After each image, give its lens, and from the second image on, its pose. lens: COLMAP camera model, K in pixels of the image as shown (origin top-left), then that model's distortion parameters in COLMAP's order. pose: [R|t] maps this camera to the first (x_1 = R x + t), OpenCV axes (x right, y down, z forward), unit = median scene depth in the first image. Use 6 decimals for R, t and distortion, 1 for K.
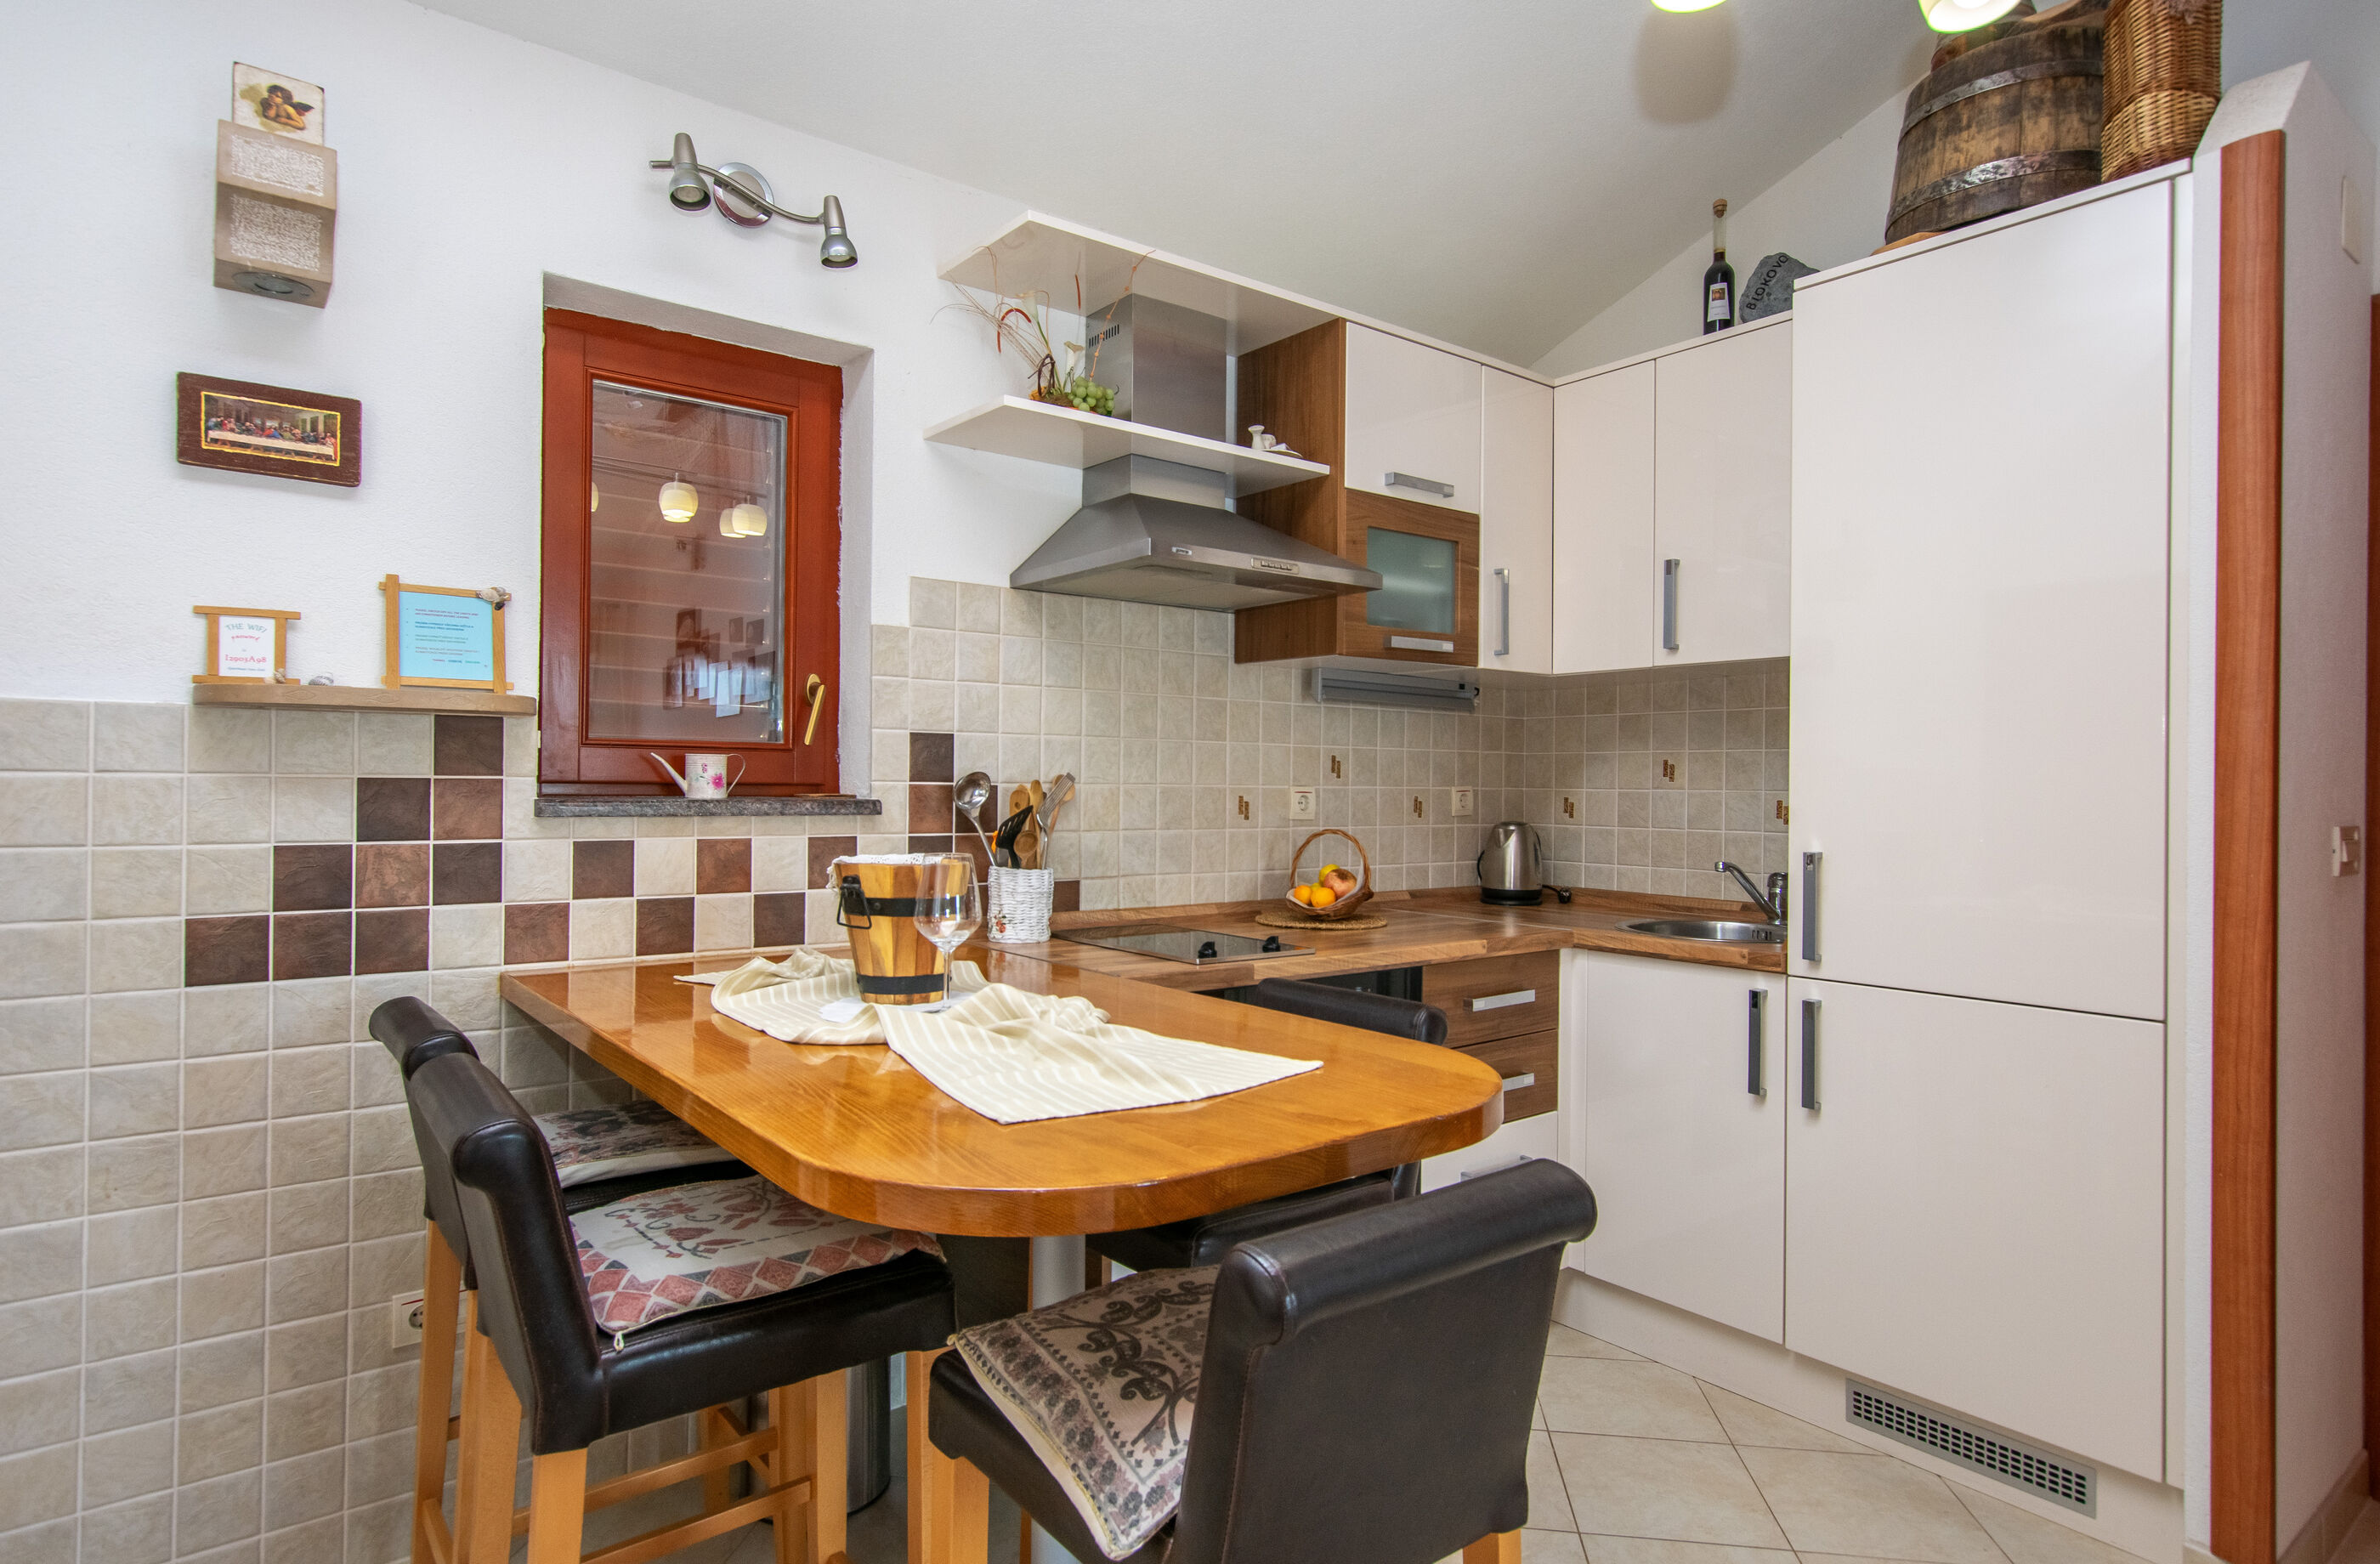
lens RADIAL K [[1222.6, 0, 1129.6], [0, 1222.6, 742.2], [0, 0, 1]] dist [0.025504, 0.000214]
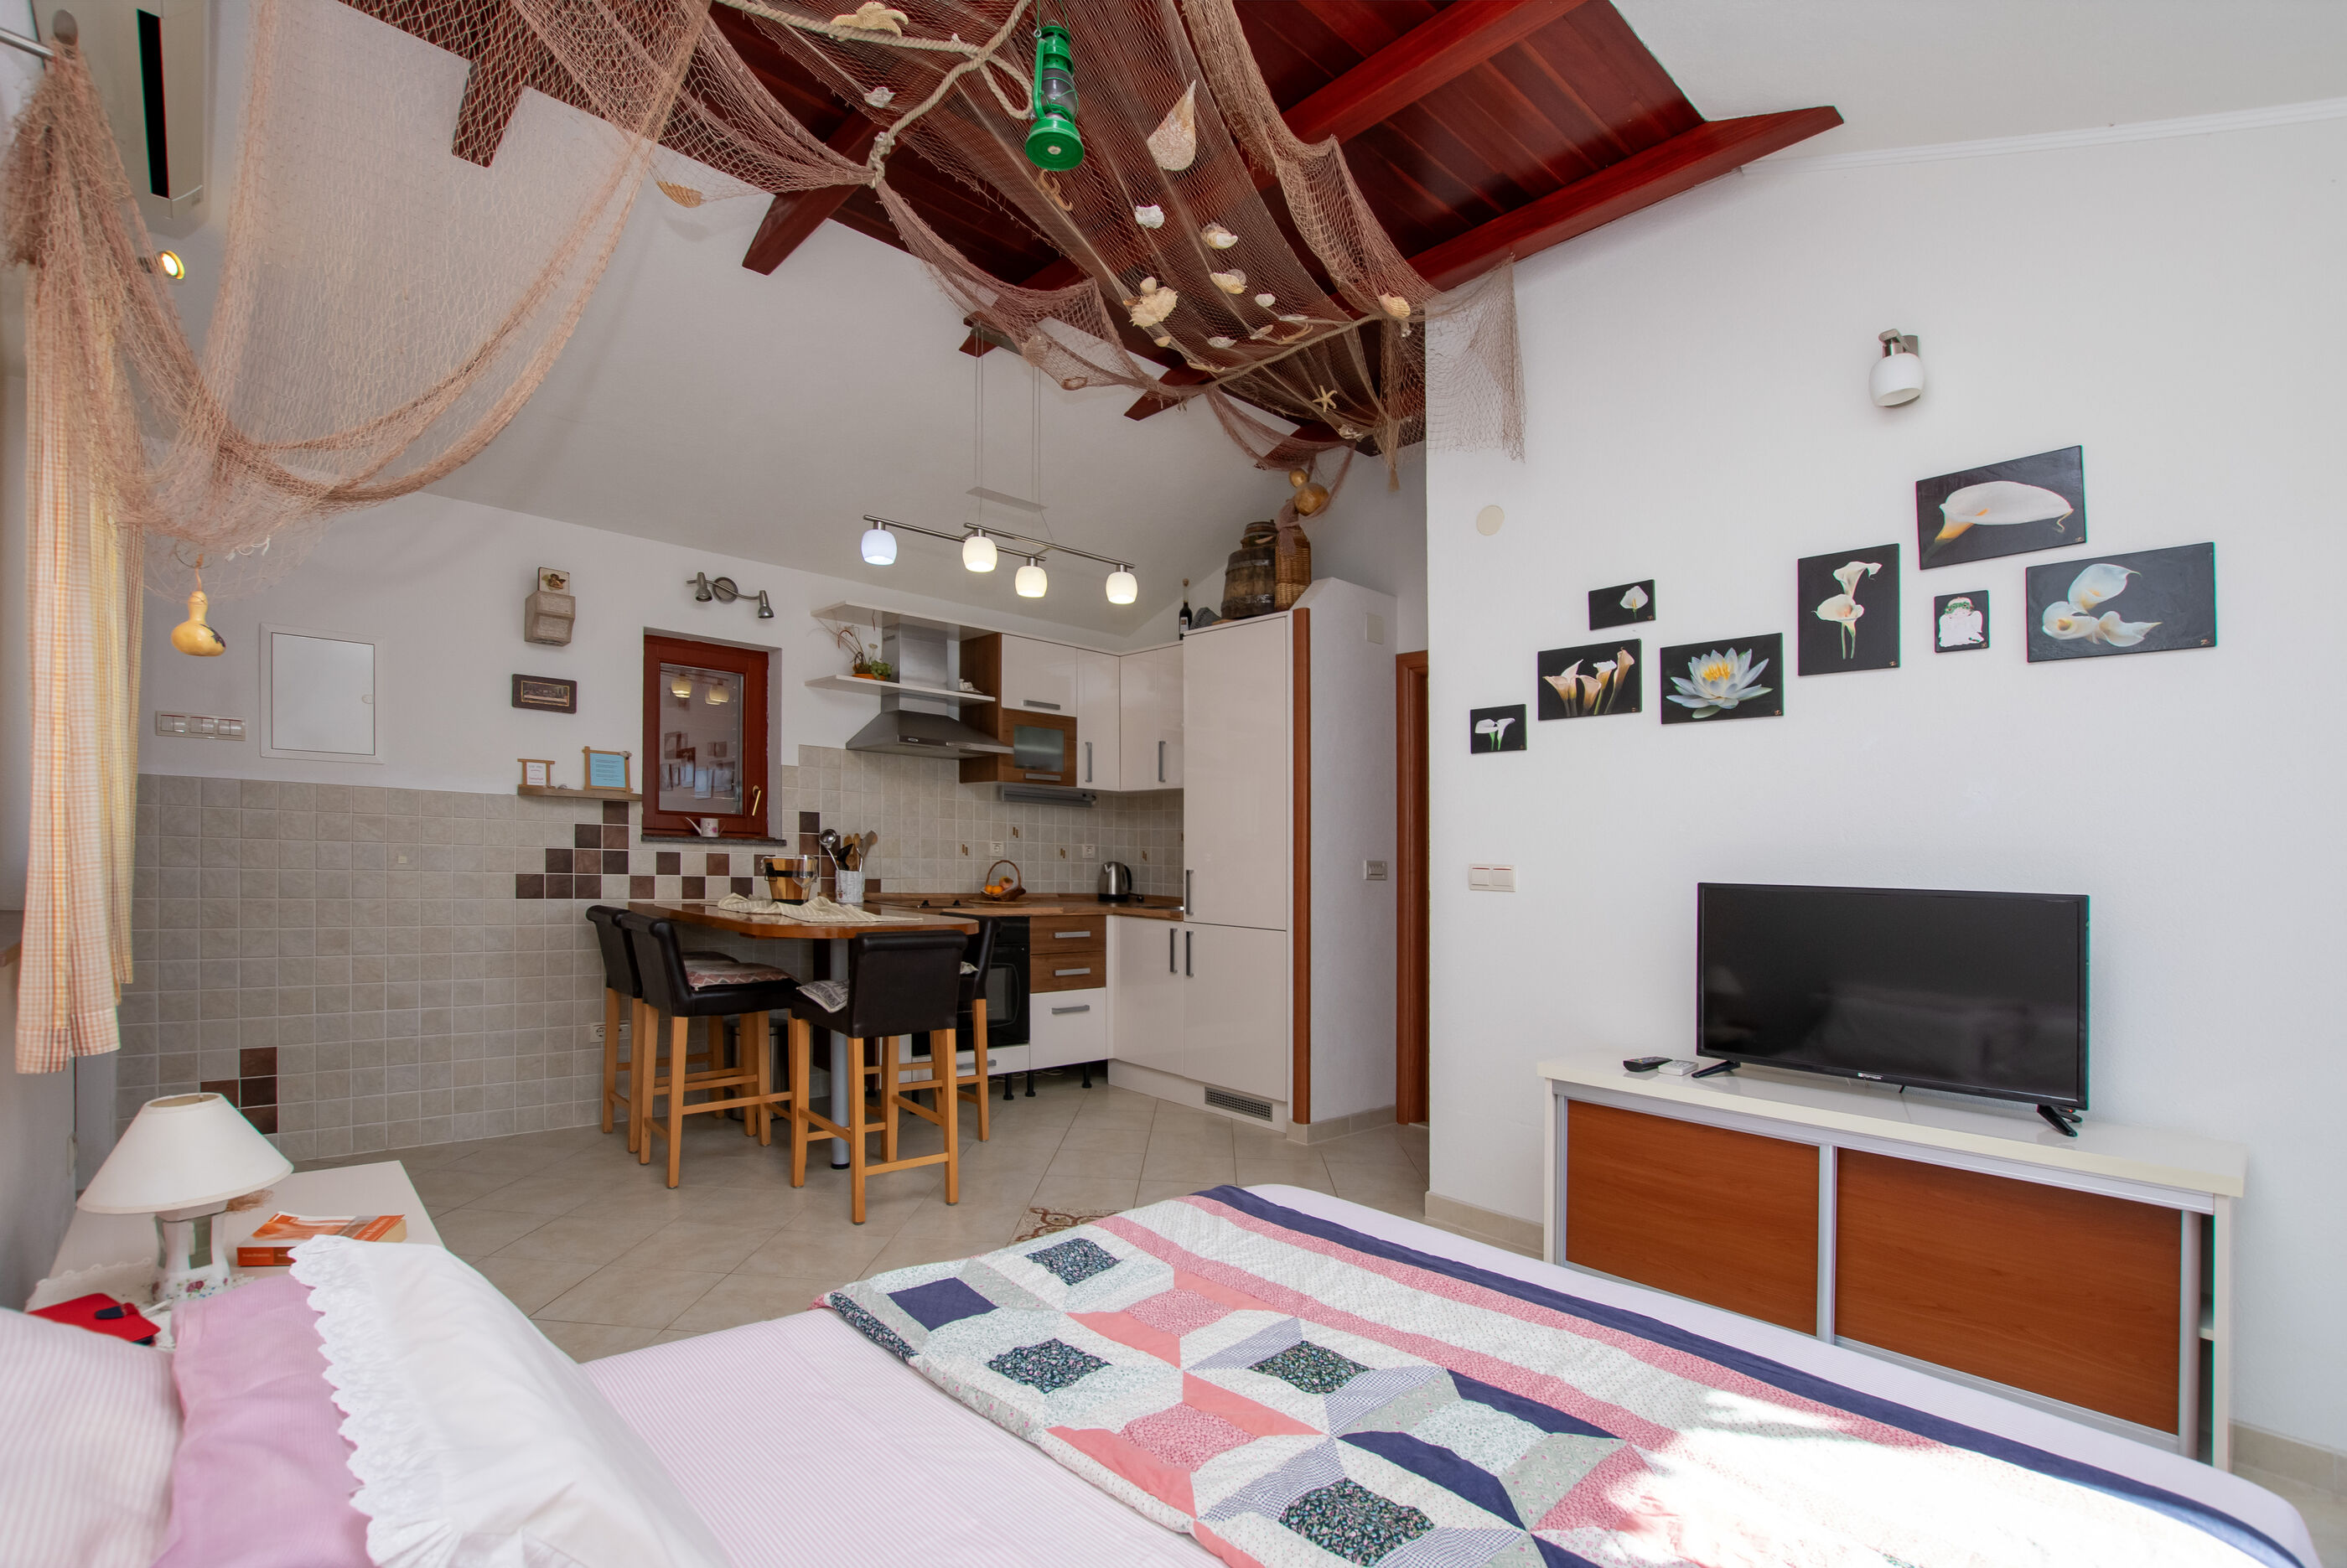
lens RADIAL K [[1045.8, 0, 1188.8], [0, 1045.8, 864.5], [0, 0, 1]] dist [-0.000705, -0.000568]
pose [[0.990890, 0.014235, 0.133917, 0.288187], [-0.018838, 0.999272, 0.033171, 0.013151], [-0.133348, -0.035392, 0.990437, -1.070845]]
